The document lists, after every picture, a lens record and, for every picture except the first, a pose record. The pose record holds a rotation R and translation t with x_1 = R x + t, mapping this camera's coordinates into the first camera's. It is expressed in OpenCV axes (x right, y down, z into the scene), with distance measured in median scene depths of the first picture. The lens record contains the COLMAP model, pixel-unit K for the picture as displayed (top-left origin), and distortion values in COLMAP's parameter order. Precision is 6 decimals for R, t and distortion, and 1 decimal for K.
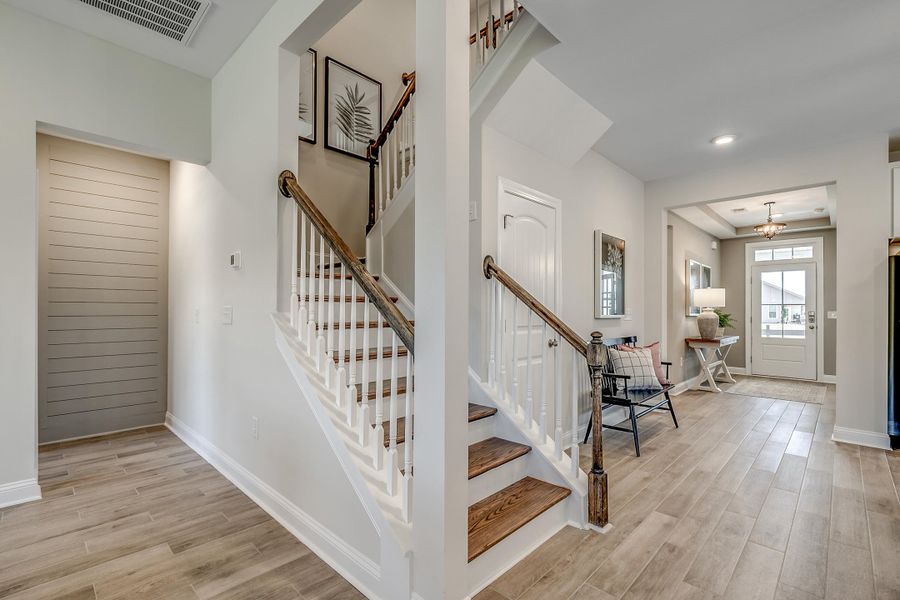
lens RADIAL K [[414.6, 0, 456.5], [0, 414.6, 302.3], [0, 0, 1]] dist [-0.003284, 0.001642]
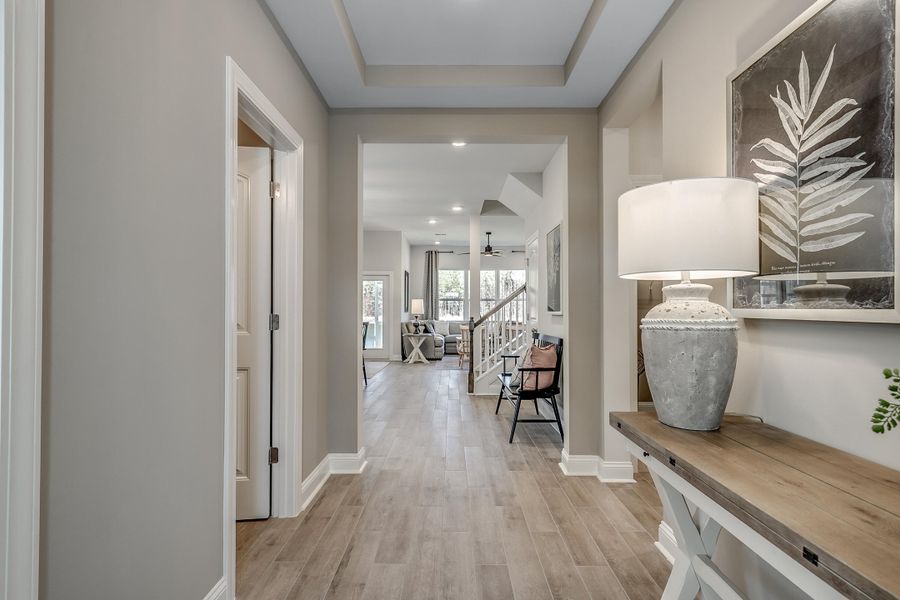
lens RADIAL K [[461.1, 0, 452.4], [0, 461.1, 304.5], [0, 0, 1]] dist [-0.004614, -0.001259]
pose [[-0.725923, -0.020621, -0.687467, 1.738747], [-0.001469, 0.999595, -0.028433, 0.054477], [0.687775, -0.019630, -0.725659, 2.192059]]
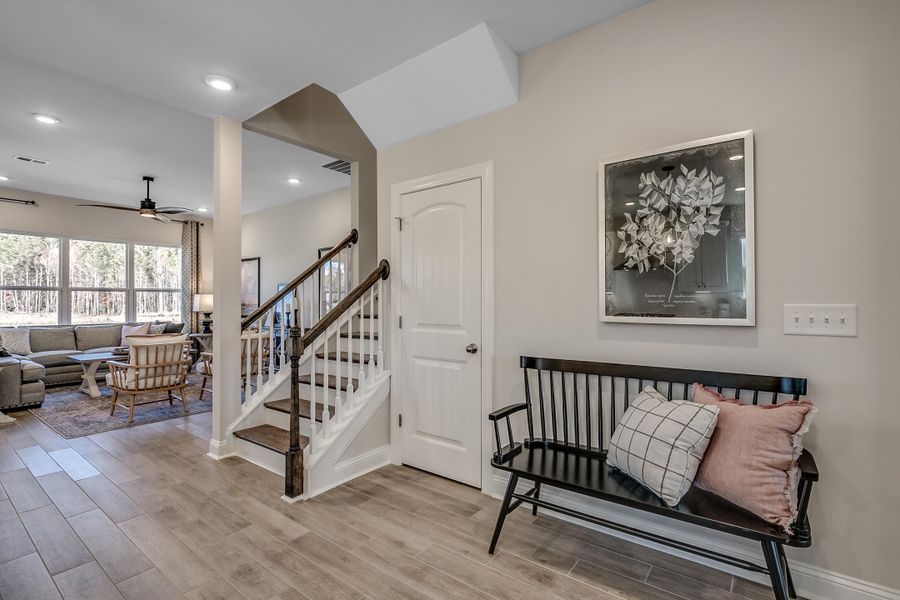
lens RADIAL K [[414.6, 0, 448.2], [0, 414.6, 298.3], [0, 0, 1]] dist [-0.003284, 0.001642]
pose [[0.105326, -0.019111, -0.994254, 1.134276], [0.019593, 0.999661, -0.017140, 0.016934], [0.994245, -0.017675, 0.105665, 0.973029]]
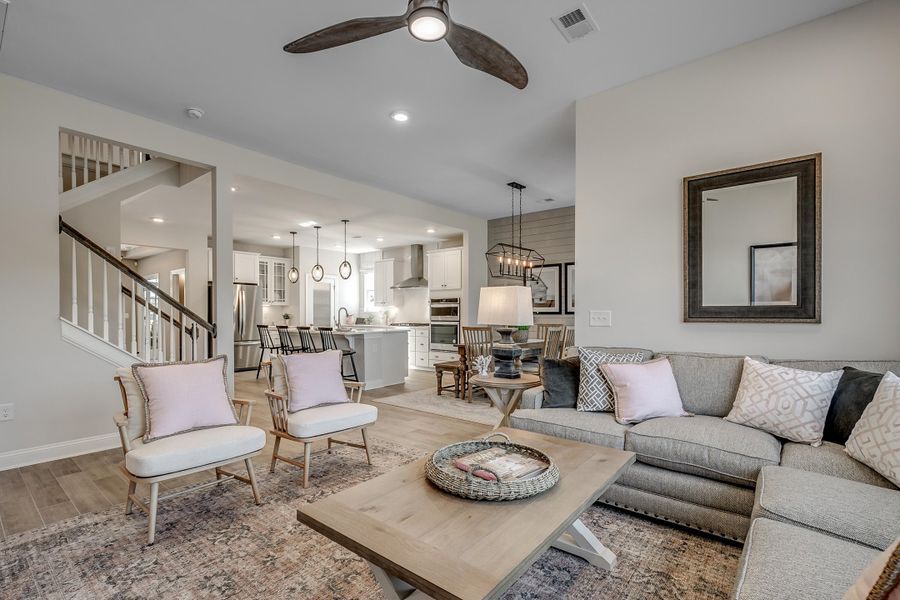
lens RADIAL K [[414.6, 0, 457.1], [0, 414.6, 311.8], [0, 0, 1]] dist [-0.003284, 0.001642]
pose [[-0.086140, -0.008301, 0.996248, -1.547466], [-0.013476, 0.999884, 0.007166, -0.015820], [-0.996192, -0.012808, -0.086242, -0.205486]]
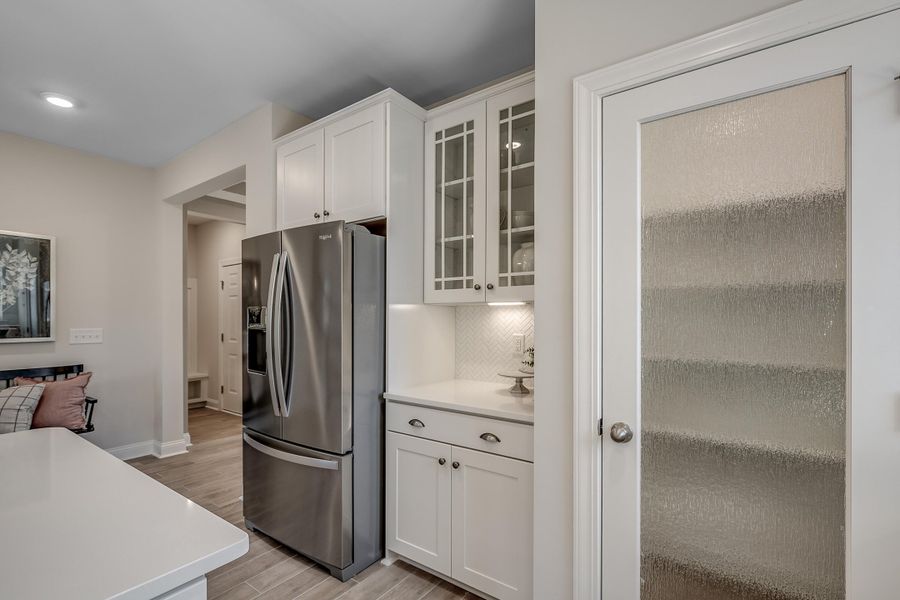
lens RADIAL K [[414.6, 0, 439.3], [0, 414.6, 316.2], [0, 0, 1]] dist [-0.003284, 0.001642]
pose [[0.993282, -0.012387, 0.115057, 1.494505], [0.011420, 0.999894, 0.009058, -0.010824], [-0.115157, -0.007684, 0.993318, 0.241473]]
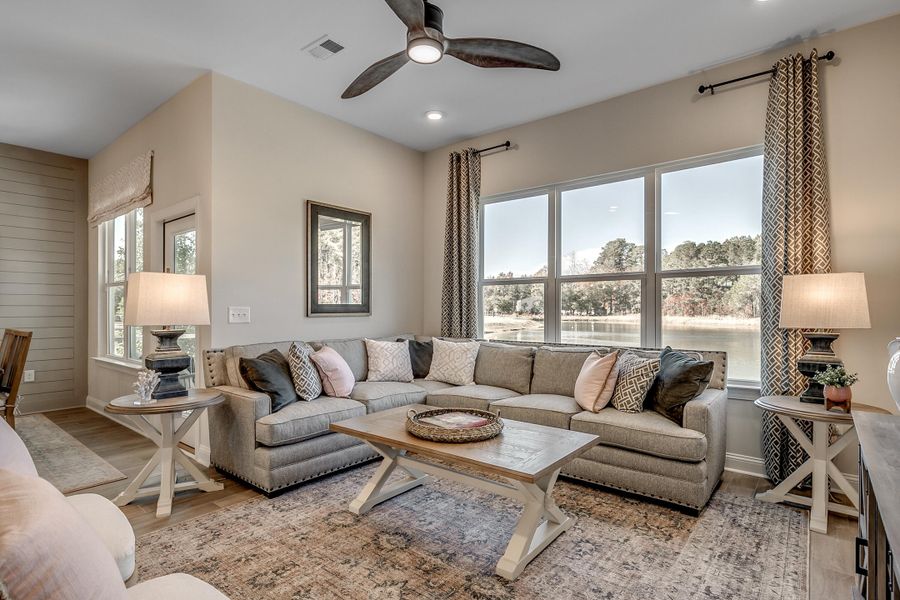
lens RADIAL K [[461.1, 0, 438.6], [0, 461.1, 313.7], [0, 0, 1]] dist [-0.004614, -0.001259]
pose [[-0.996920, -0.008344, -0.077984, -0.880586], [-0.007999, 0.999957, -0.004731, 0.003515], [0.078020, -0.004093, -0.996943, 0.543044]]
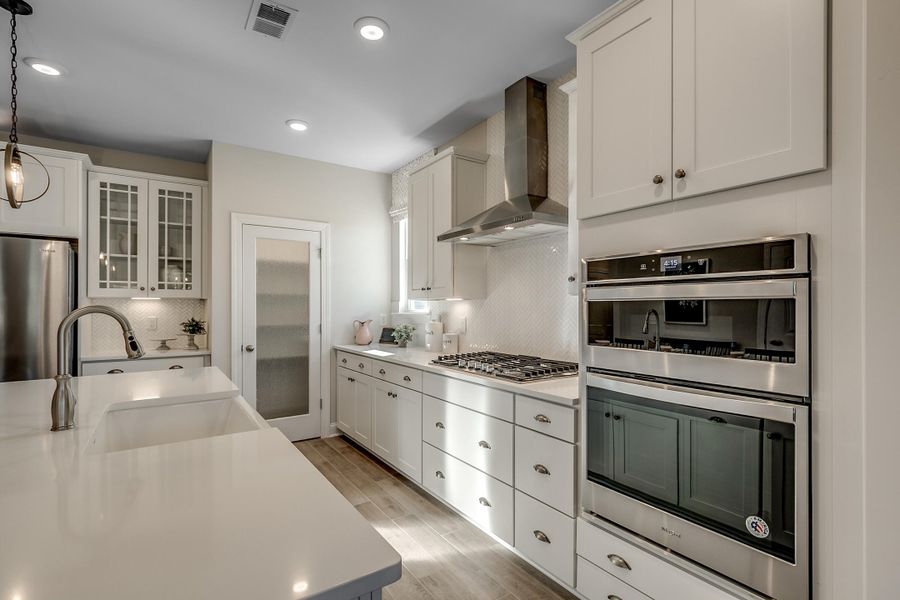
lens RADIAL K [[414.6, 0, 452.7], [0, 414.6, 304.6], [0, 0, 1]] dist [-0.003284, 0.001642]
pose [[0.206911, -0.006962, 0.978335, 0.615162], [-0.006549, 0.999942, 0.008501, -0.023581], [-0.978338, -0.008166, 0.206854, -0.204684]]
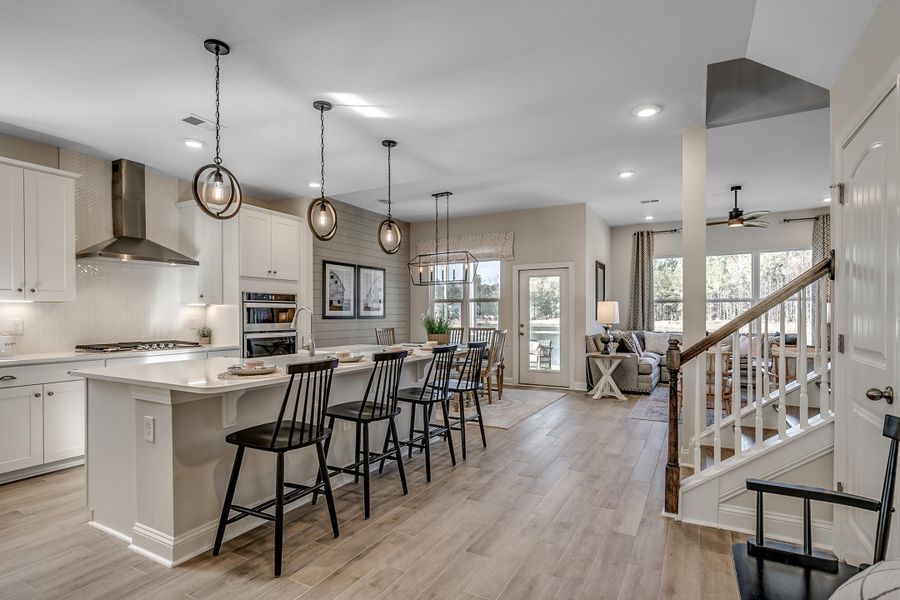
lens RADIAL K [[461.1, 0, 438.4], [0, 461.1, 315.2], [0, 0, 1]] dist [-0.004614, -0.001259]
pose [[-0.970426, -0.007245, -0.241289, 0.928360], [-0.004114, 0.999901, -0.013475, 0.021570], [0.241363, -0.012084, -0.970360, 1.521831]]
